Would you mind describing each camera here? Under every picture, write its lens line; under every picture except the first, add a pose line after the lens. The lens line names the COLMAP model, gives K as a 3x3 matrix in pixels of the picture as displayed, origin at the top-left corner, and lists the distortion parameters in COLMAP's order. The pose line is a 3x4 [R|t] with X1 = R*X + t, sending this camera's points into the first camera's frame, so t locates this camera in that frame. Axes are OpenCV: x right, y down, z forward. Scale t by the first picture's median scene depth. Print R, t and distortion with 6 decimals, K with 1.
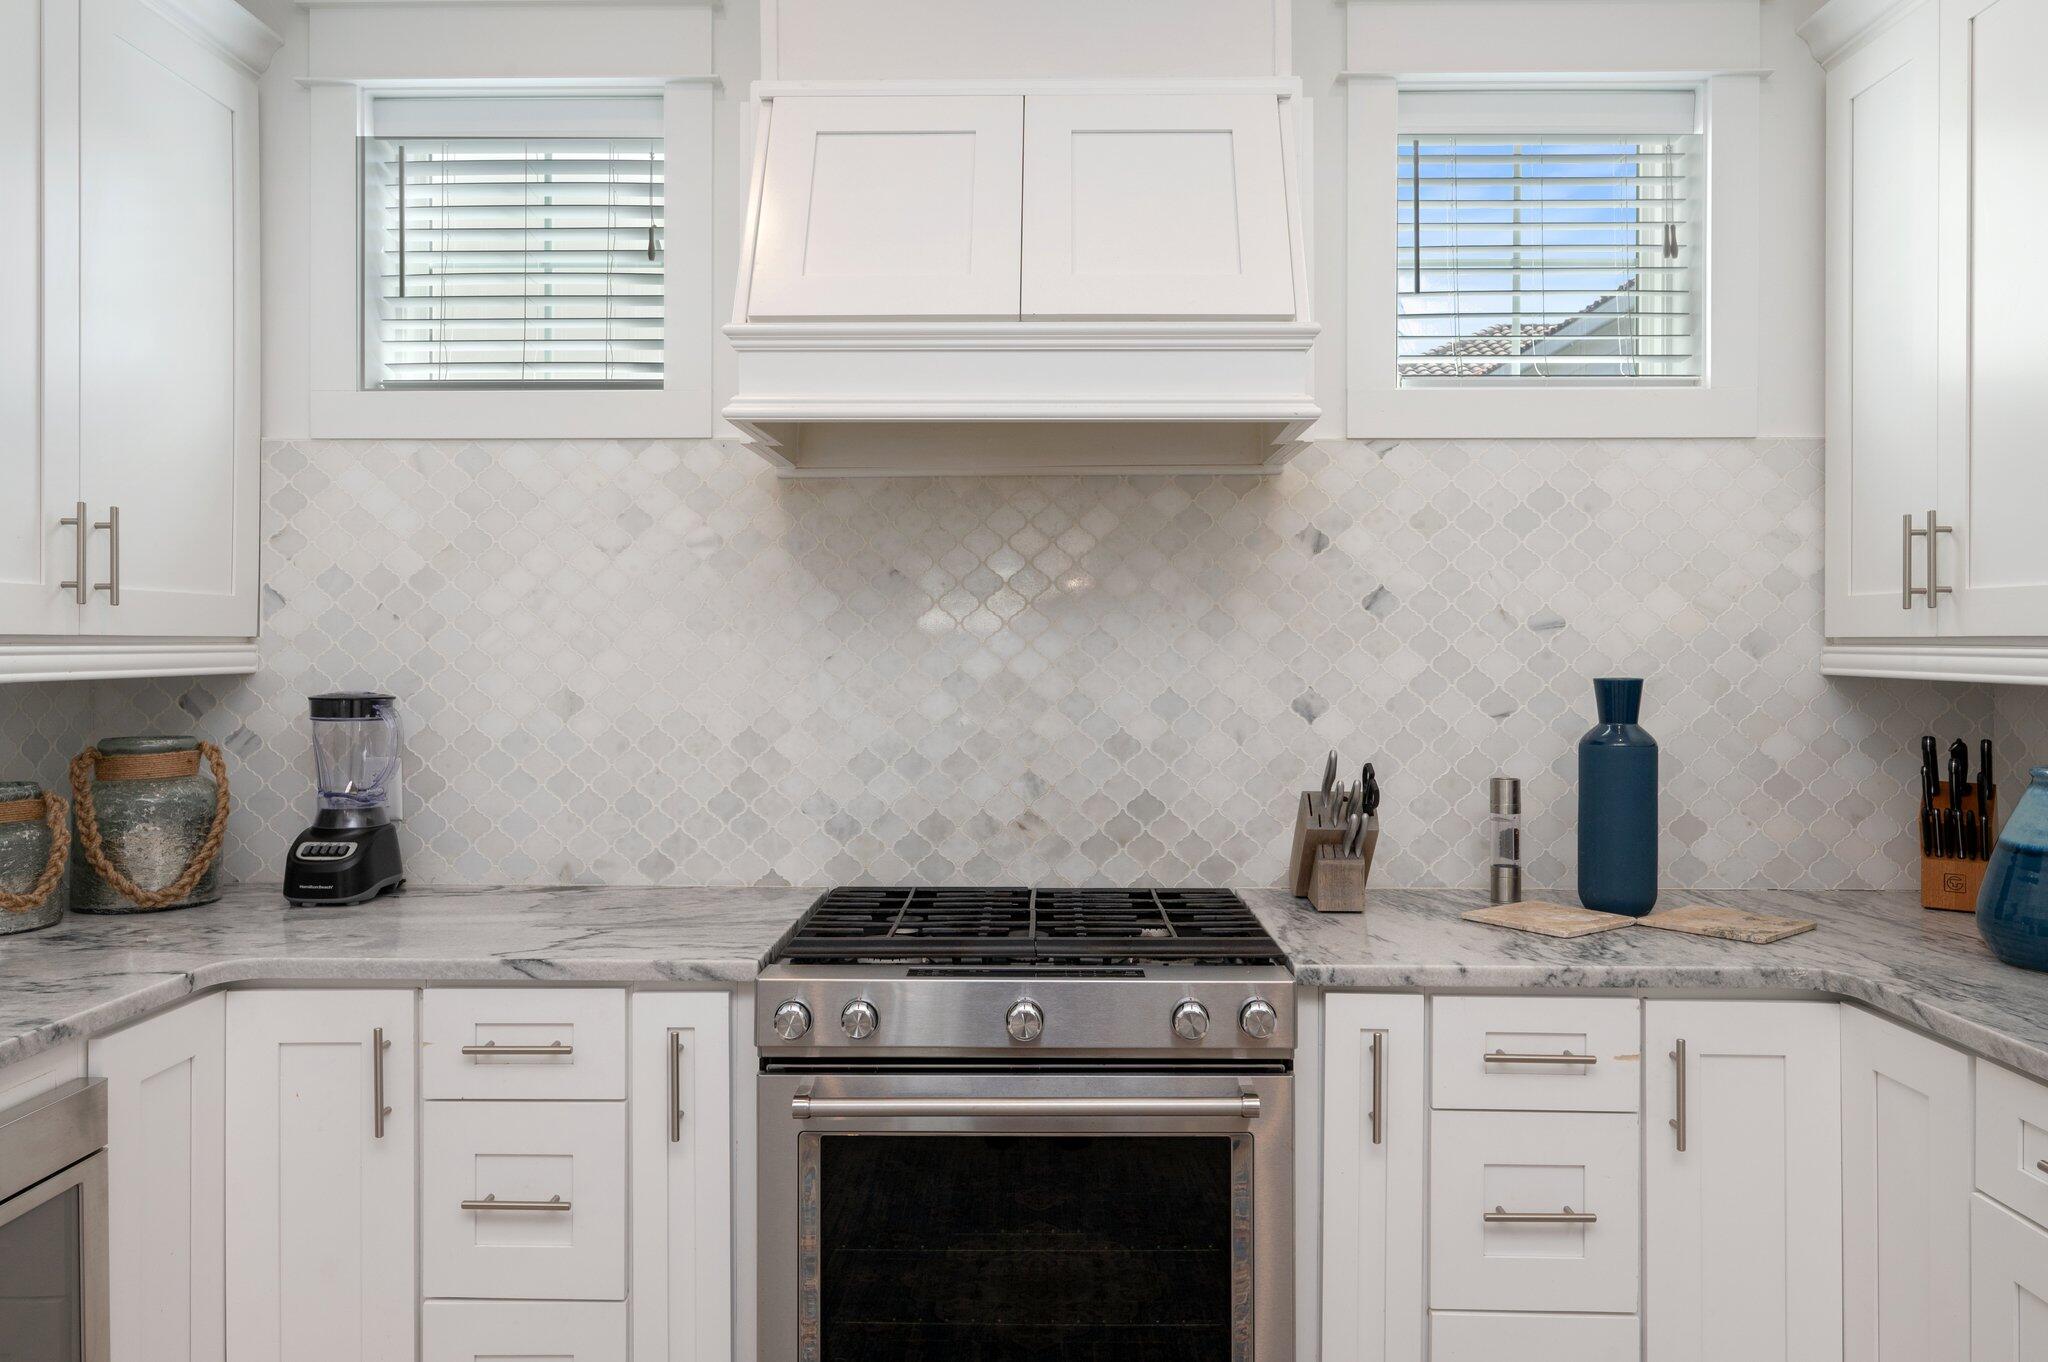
lens RADIAL K [[1416.8, 0, 1025.8], [0, 1416.8, 644.6], [0, 0, 1]] dist [-0.002892, -0.006258]
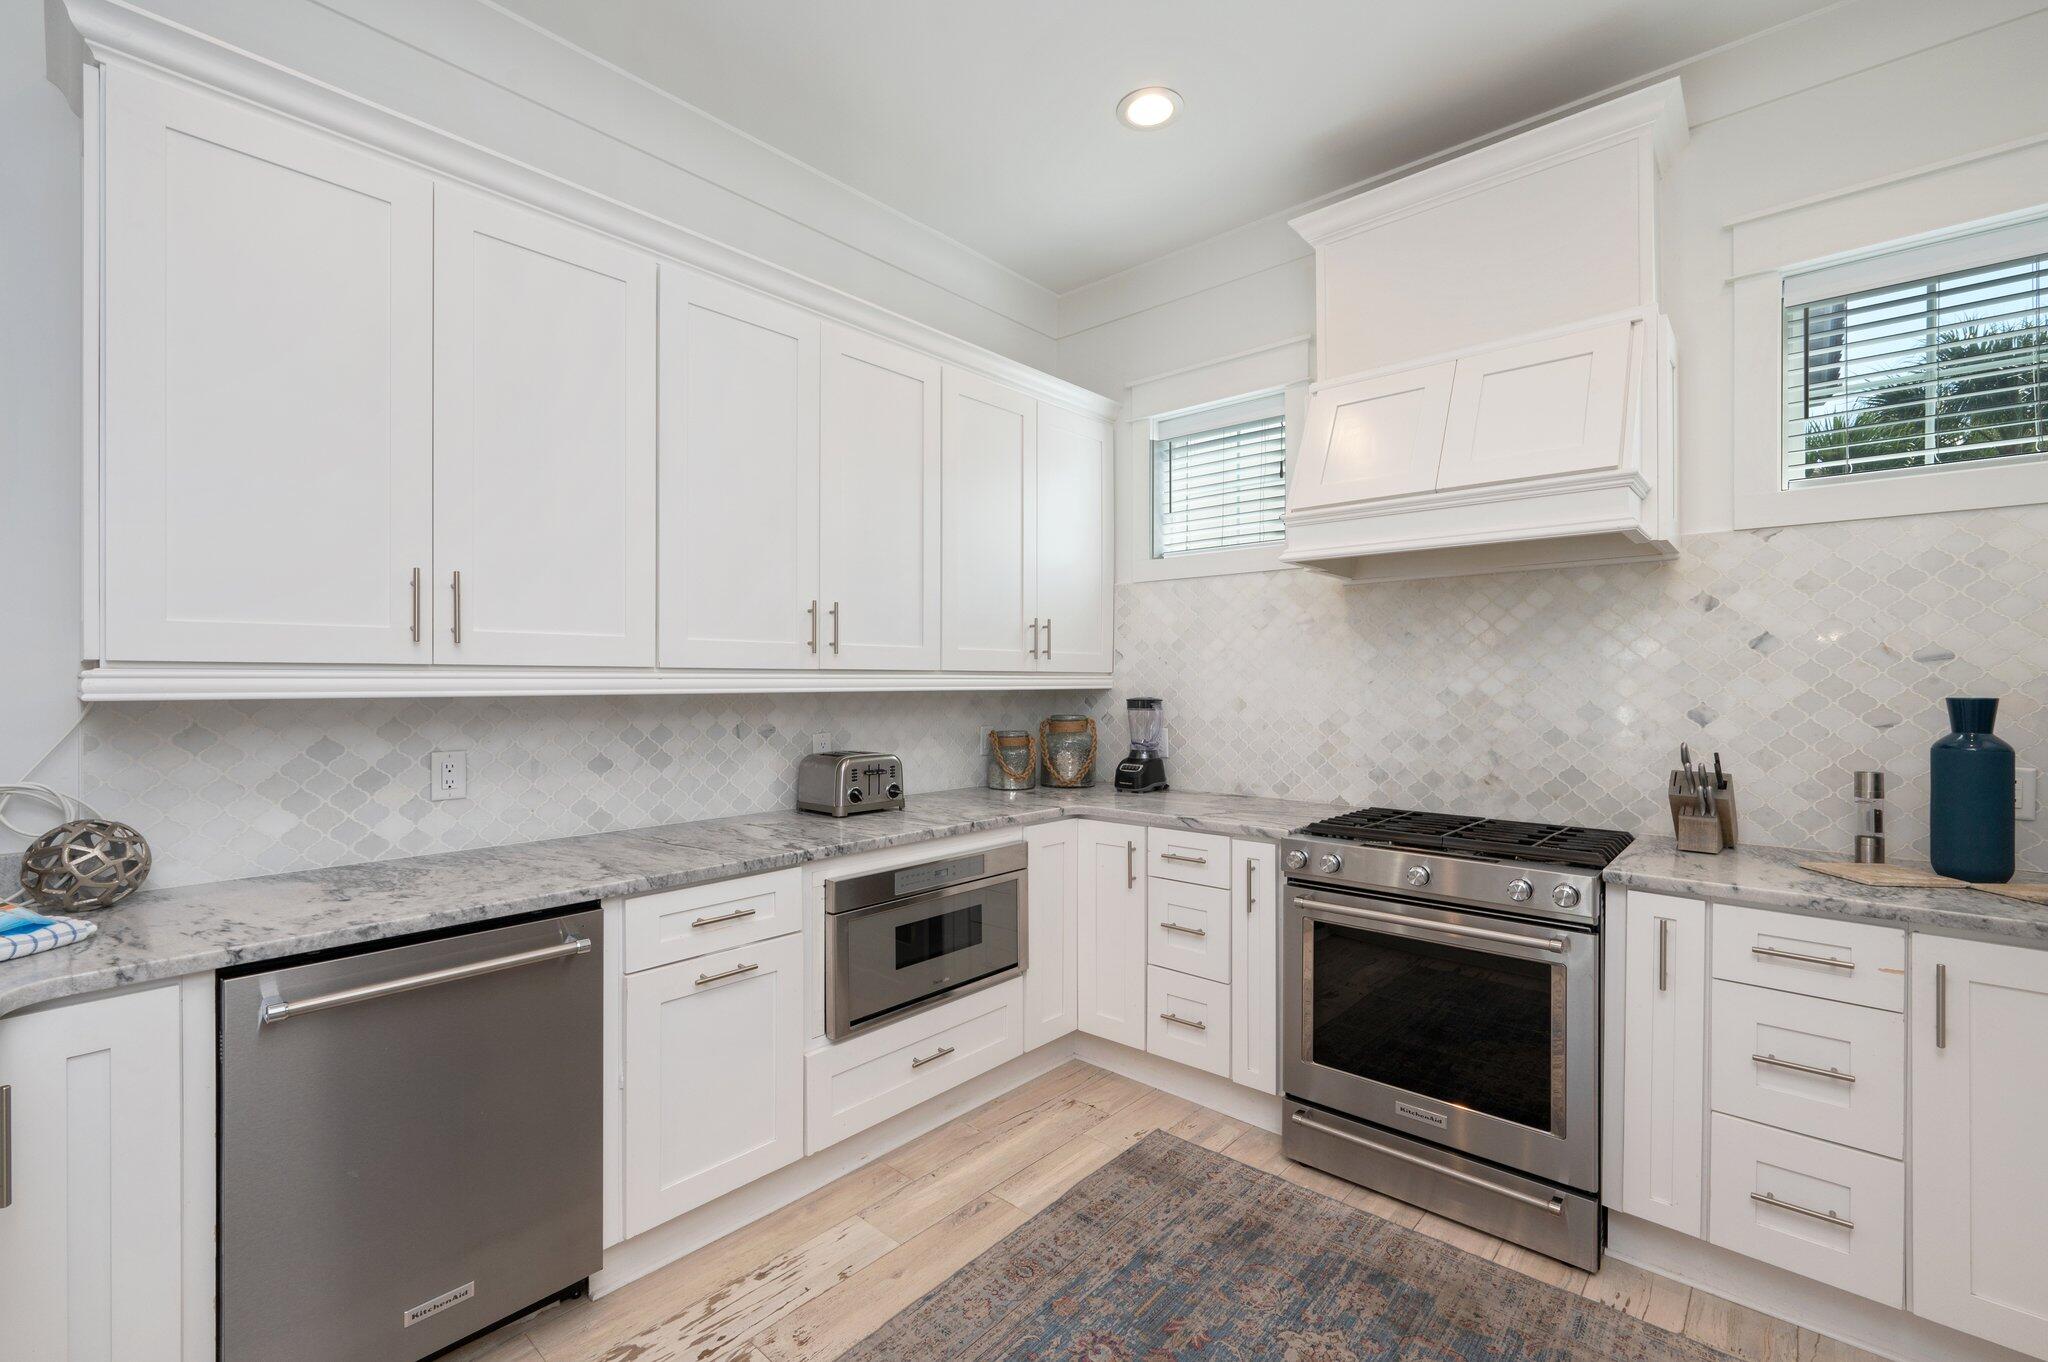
lens RADIAL K [[878.4, 0, 1024.0], [0, 878.4, 681.0], [0, 0, 1]] dist [0.000692, -0.000290]
pose [[0.757181, 0.000263, -0.653205, 0.275355], [-0.001018, 0.999999, -0.000778, 0.009564], [0.653204, 0.001254, 0.757181, -0.156263]]
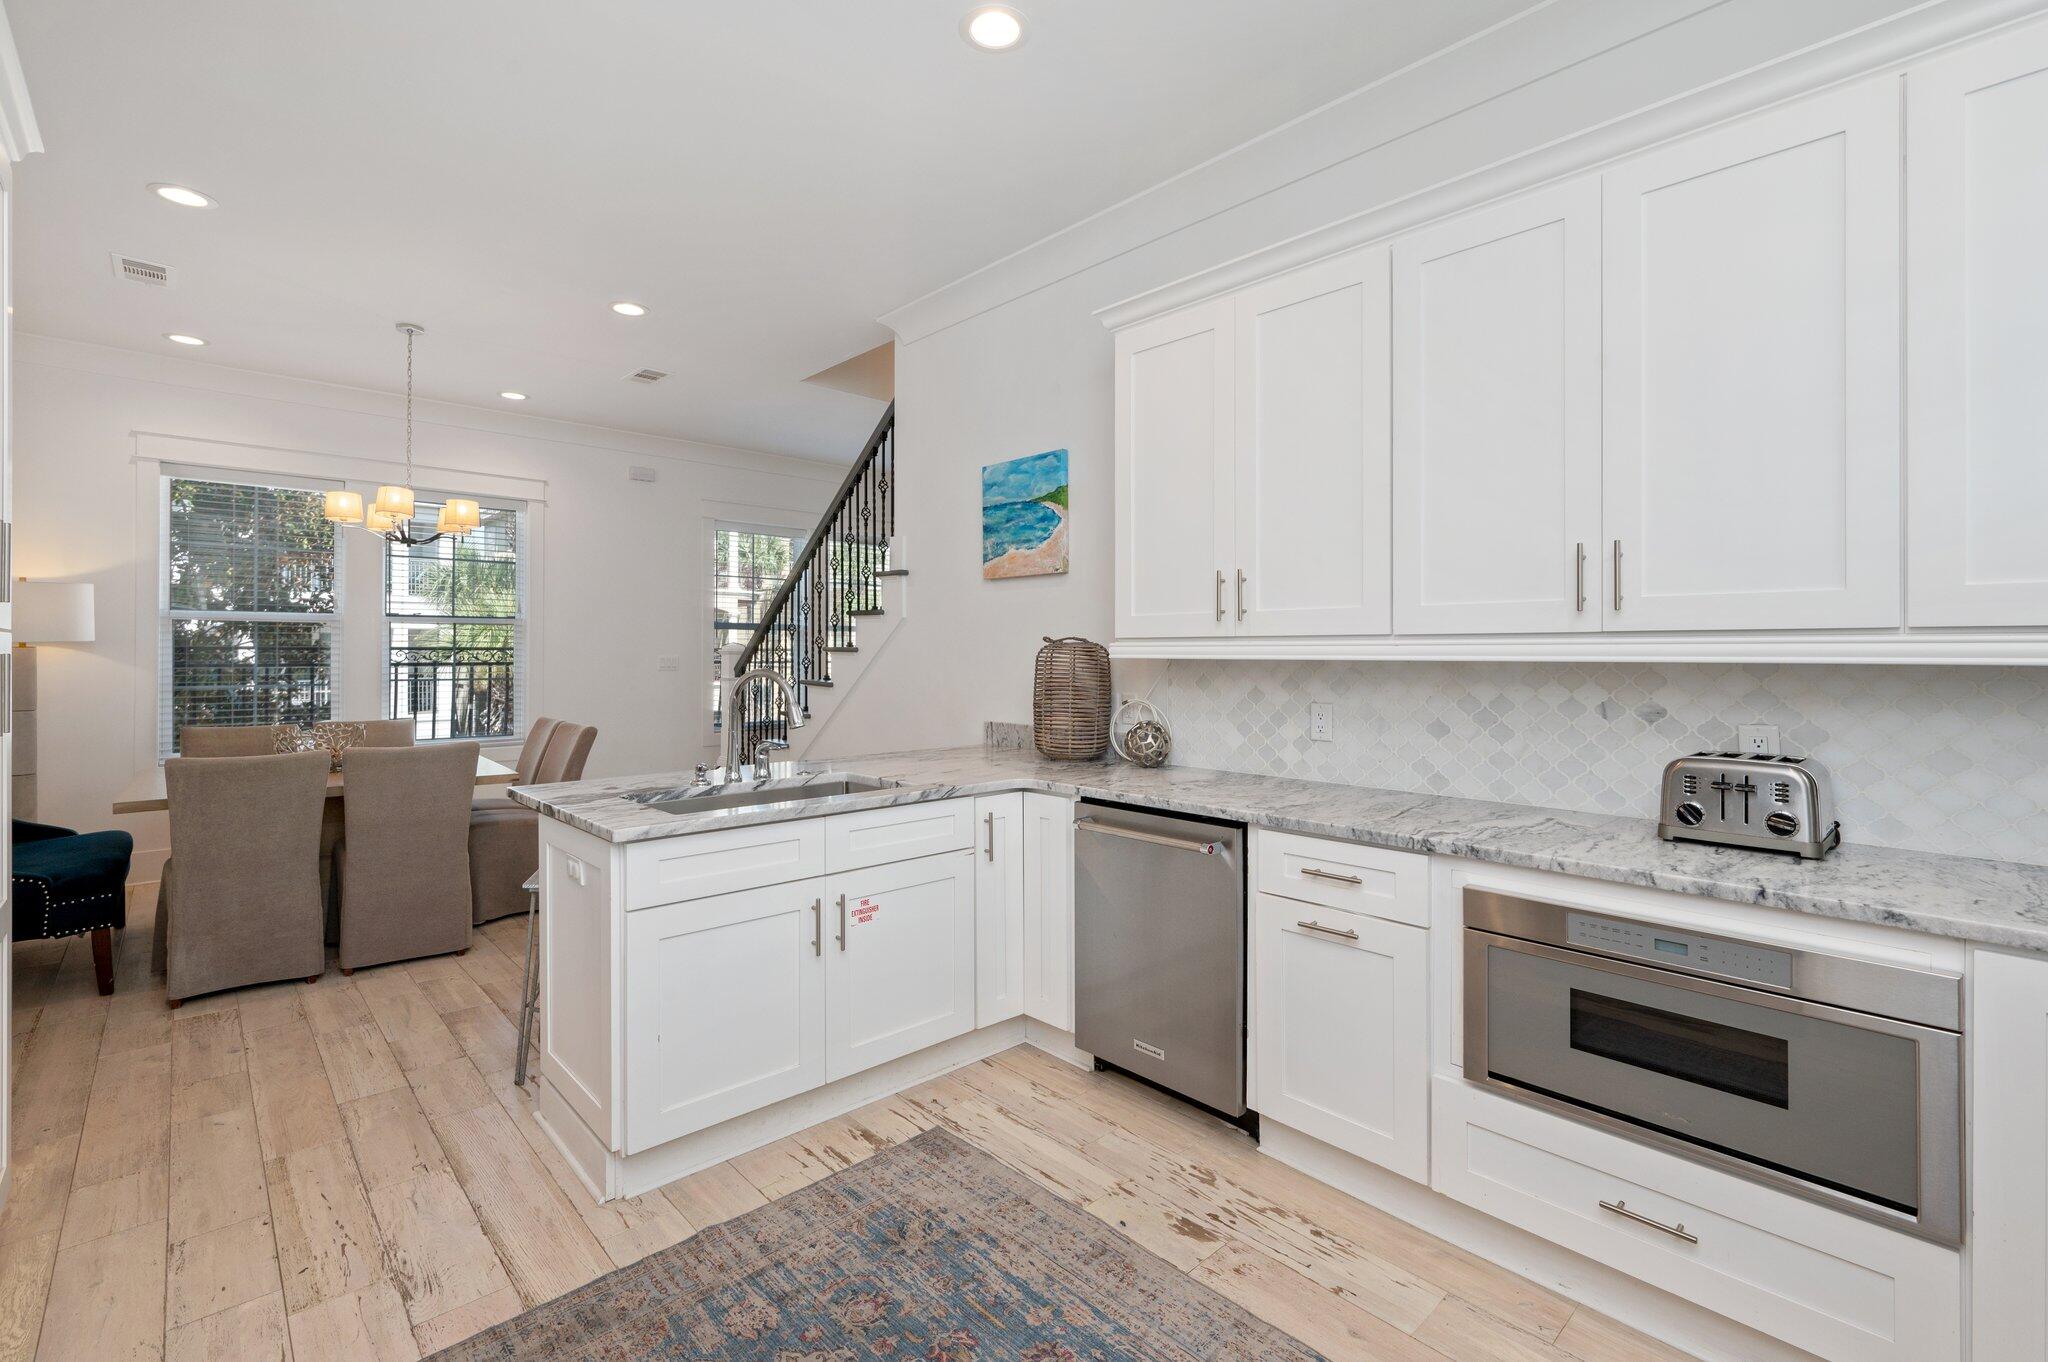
lens RADIAL K [[917.9, 0, 1037.1], [0, 917.9, 647.3], [0, 0, 1]] dist [0.000861, -0.000179]
pose [[-0.718148, -0.003661, -0.695881, 0.348252], [-0.002518, 0.999993, -0.002662, 0.012231], [0.695886, -0.000160, -0.718152, 0.706825]]
